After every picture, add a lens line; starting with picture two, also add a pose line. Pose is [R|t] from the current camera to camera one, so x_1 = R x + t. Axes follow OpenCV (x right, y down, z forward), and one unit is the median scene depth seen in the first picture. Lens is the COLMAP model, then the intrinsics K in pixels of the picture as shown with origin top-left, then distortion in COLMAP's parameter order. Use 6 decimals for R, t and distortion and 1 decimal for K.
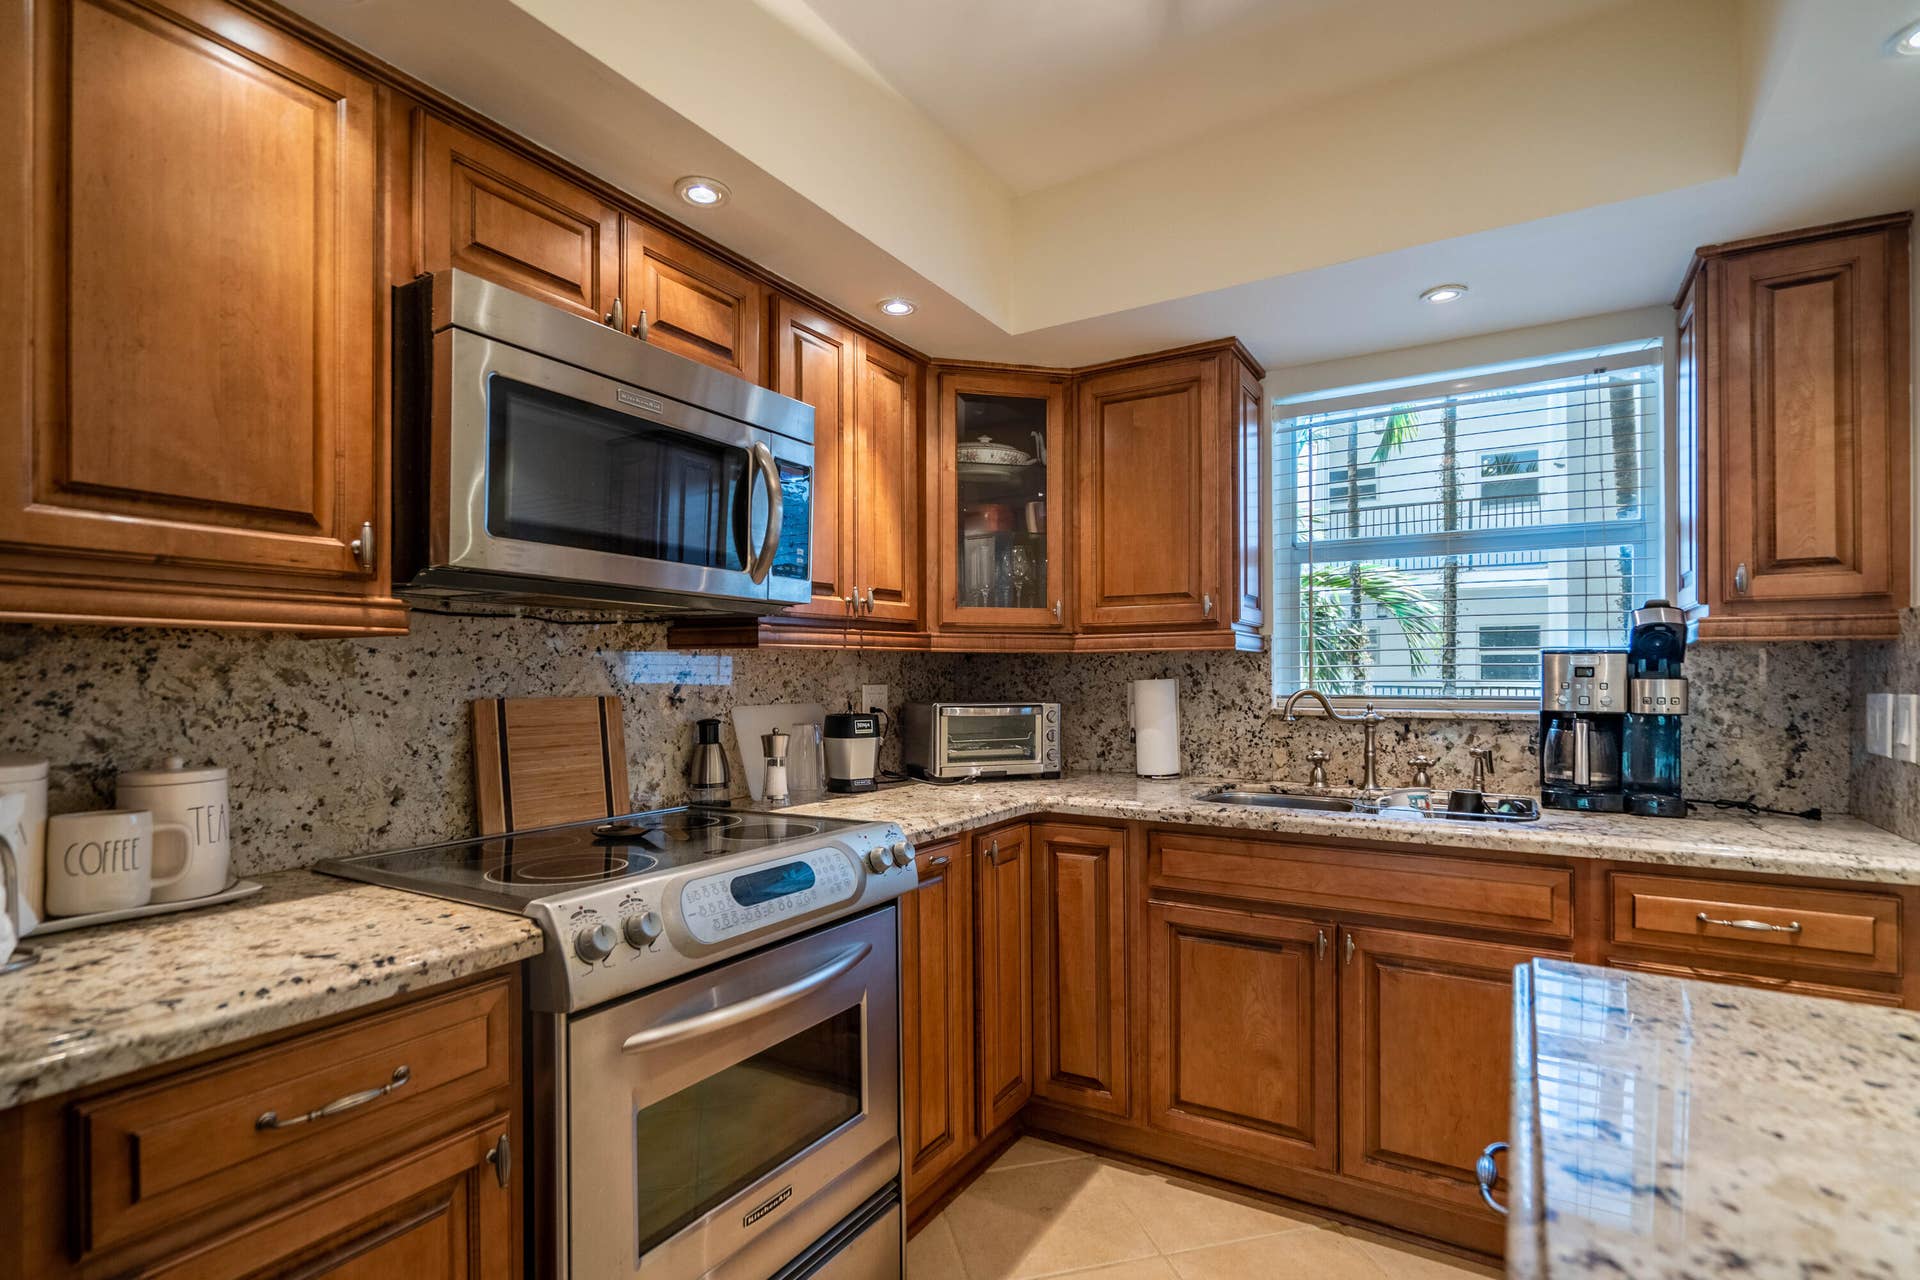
lens RADIAL K [[879.7, 0, 992.5], [0, 879.7, 668.0], [0, 0, 1]] dist [-0.000108, 0.001526]
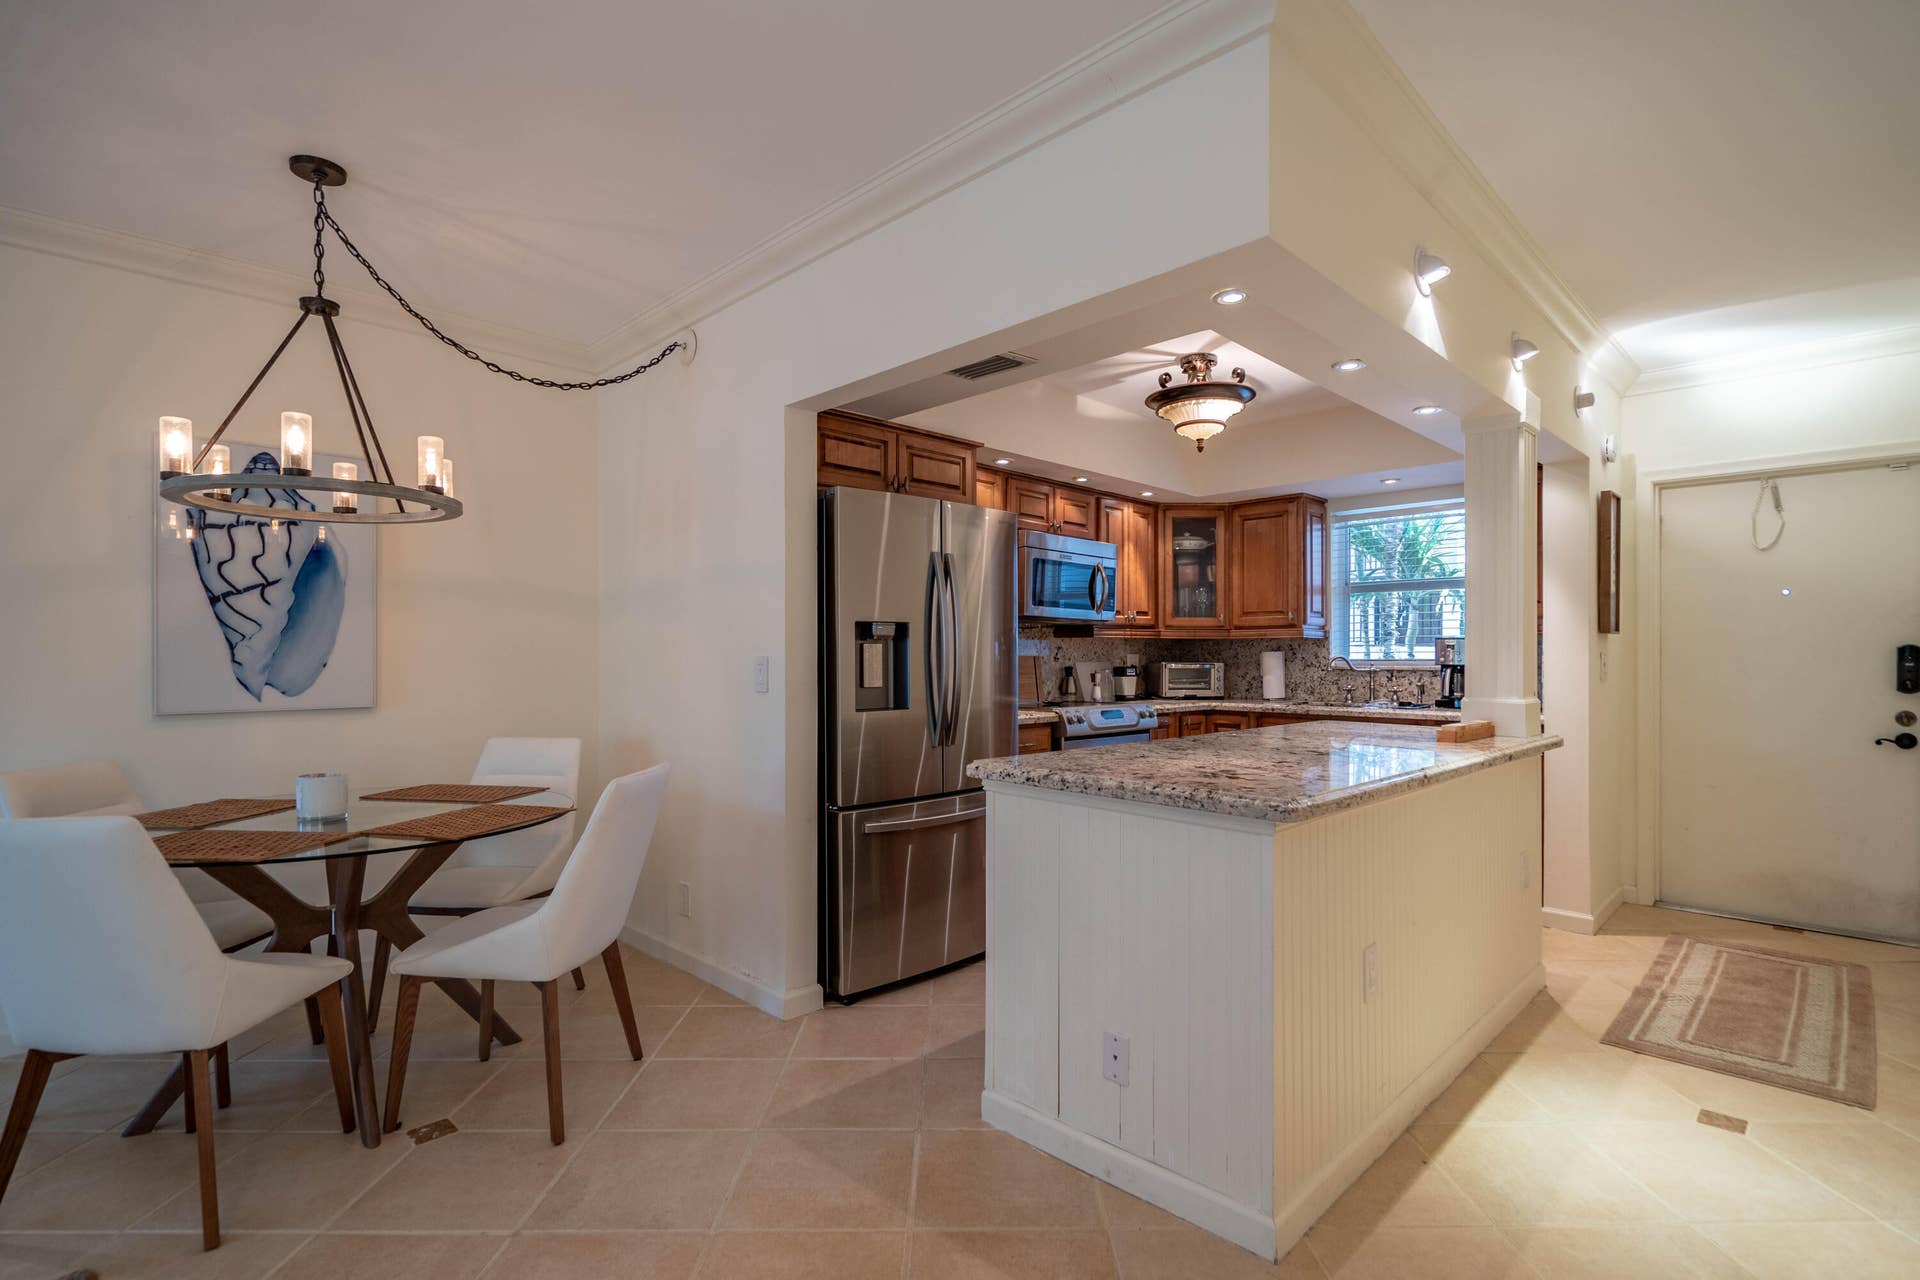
lens RADIAL K [[941.1, 0, 996.6], [0, 941.1, 641.1], [0, 0, 1]] dist [-0.001385, 0.000214]
pose [[0.974032, -0.000696, -0.226408, 0.074442], [-0.001819, 0.999939, -0.010901, 0.017235], [0.226402, 0.011030, 0.973972, -1.639185]]
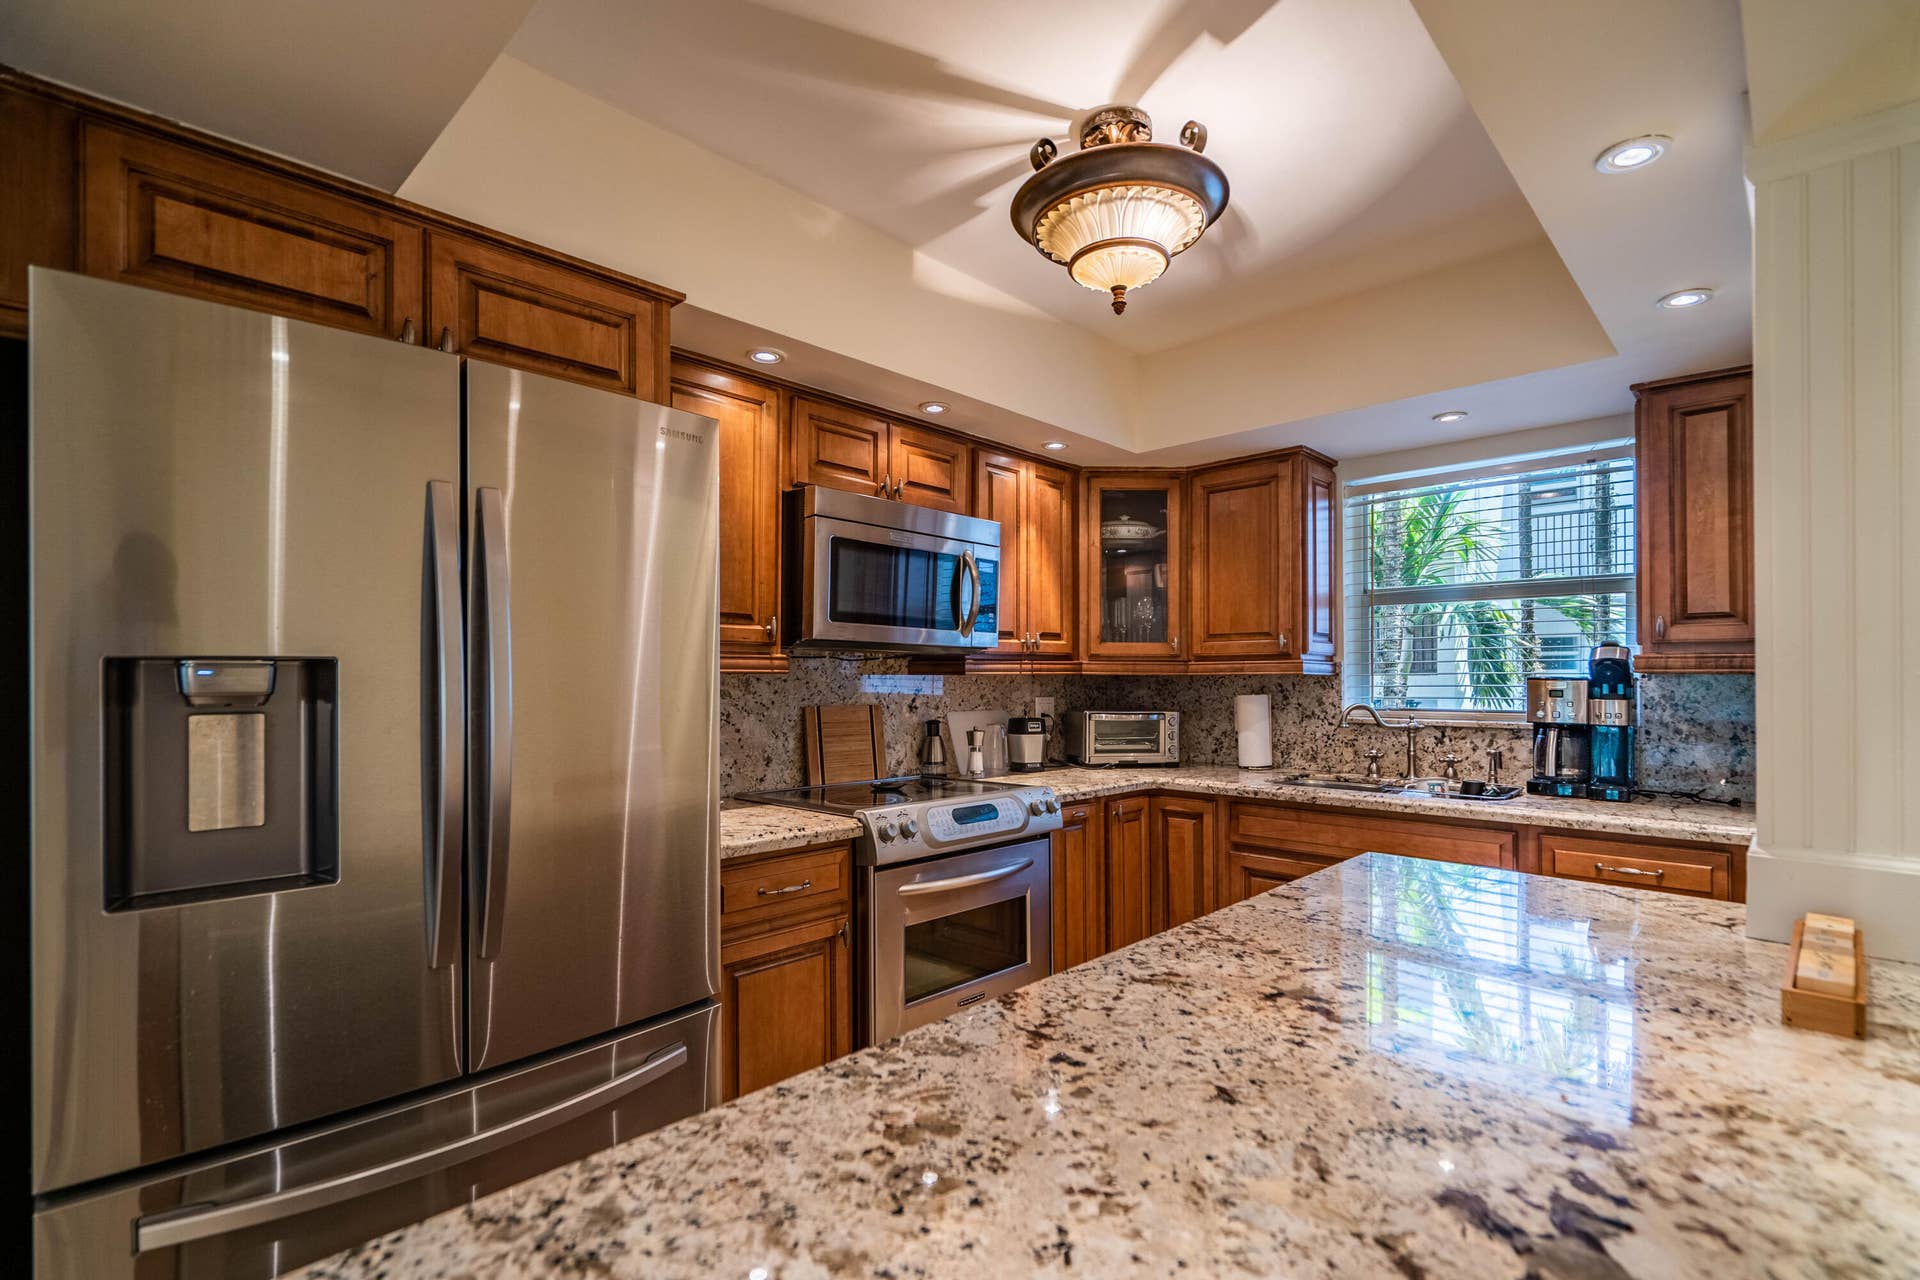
lens RADIAL K [[879.7, 0, 1000.9], [0, 879.7, 665.1], [0, 0, 1]] dist [-0.000108, 0.001526]
pose [[0.978005, -0.000211, -0.208581, 0.117912], [-0.001624, 0.999961, -0.008626, -0.025818], [0.208575, 0.008775, 0.977967, -0.497342]]
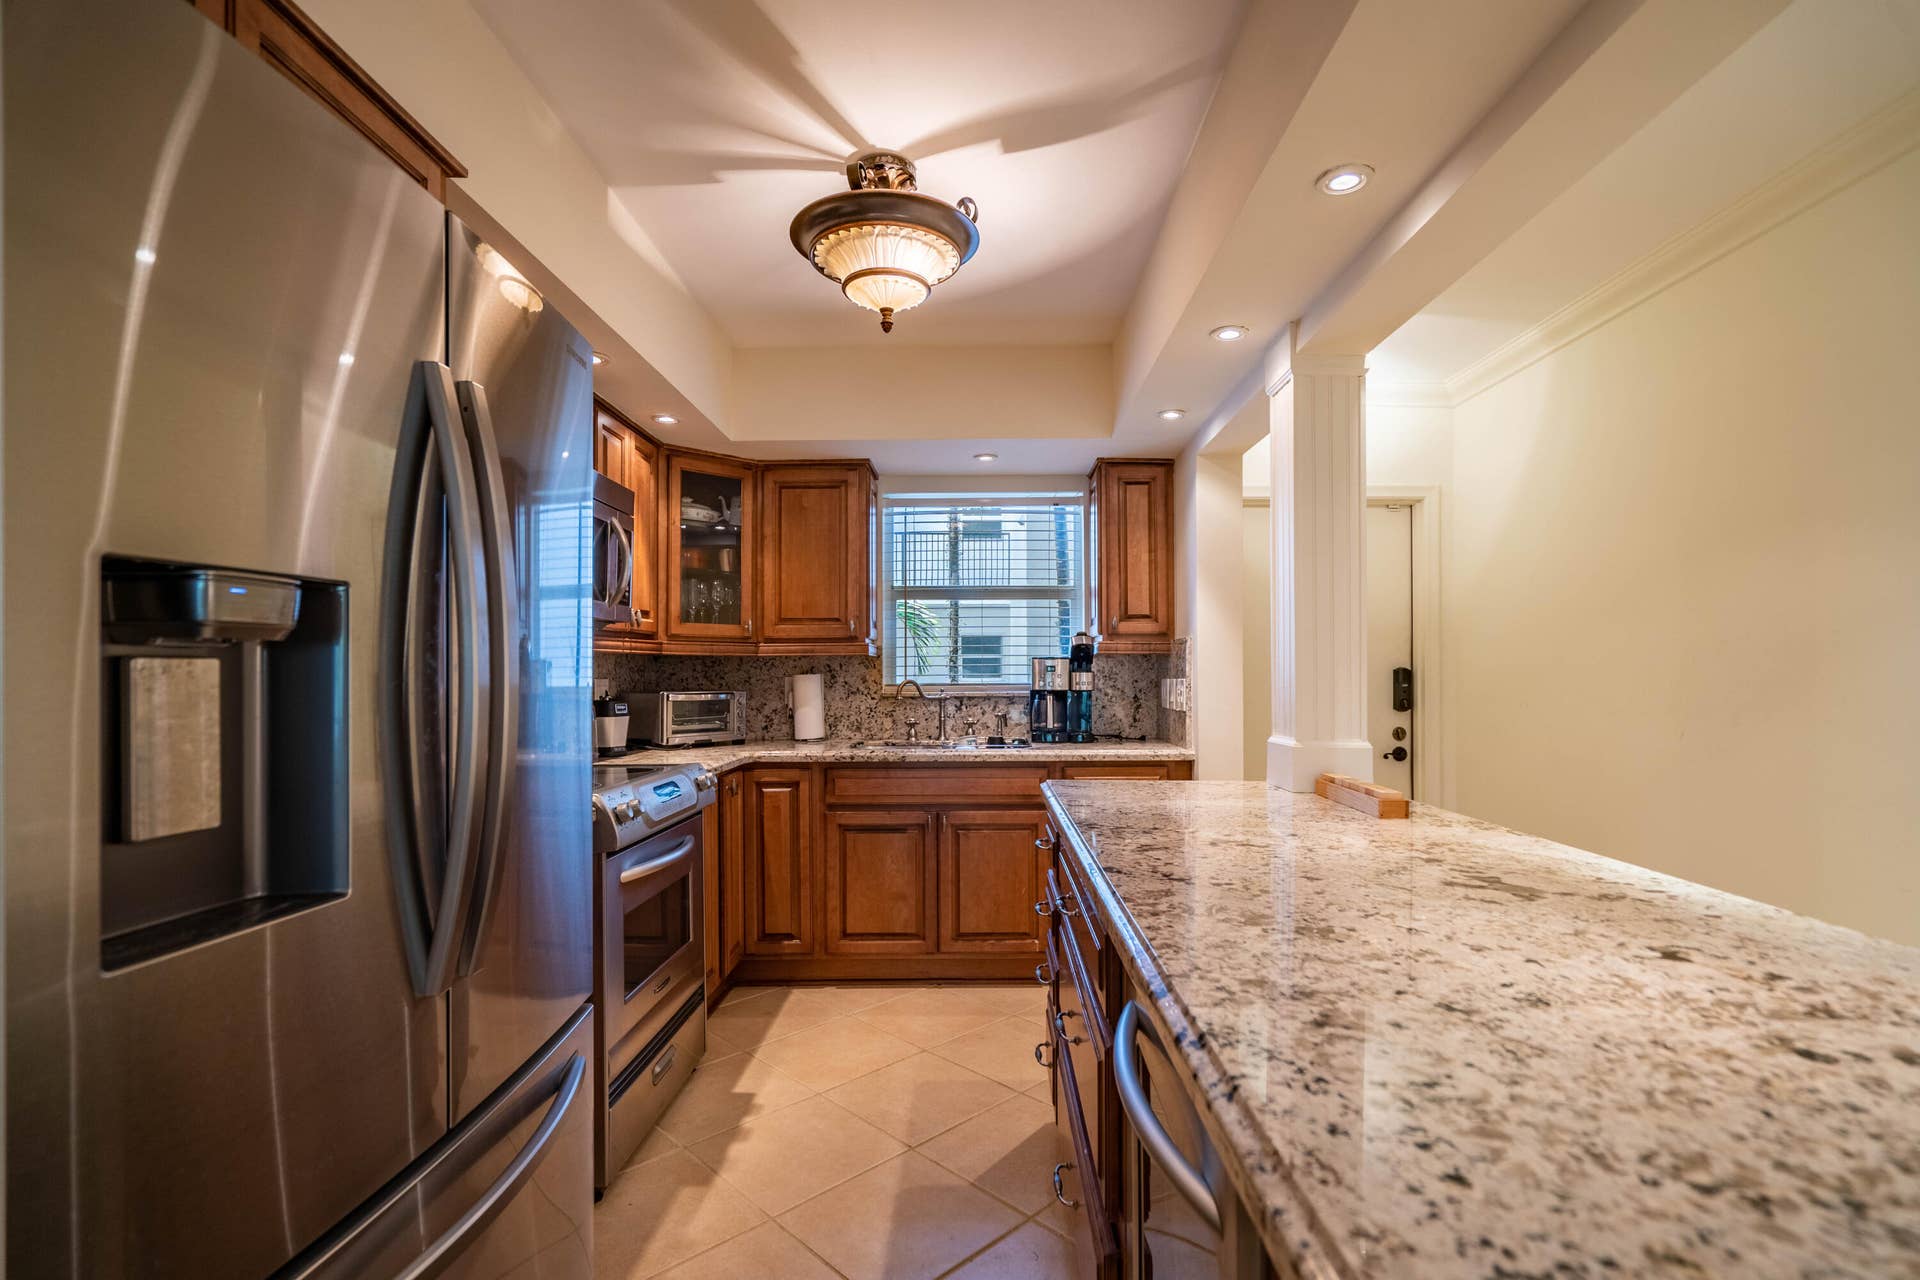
lens RADIAL K [[879.7, 0, 966.0], [0, 879.7, 653.1], [0, 0, 1]] dist [-0.000108, 0.001526]
pose [[0.864472, 0.011200, 0.502555, -0.427811], [-0.001134, 0.999793, -0.020331, 0.008982], [-0.502679, 0.017006, 0.864306, -0.532741]]
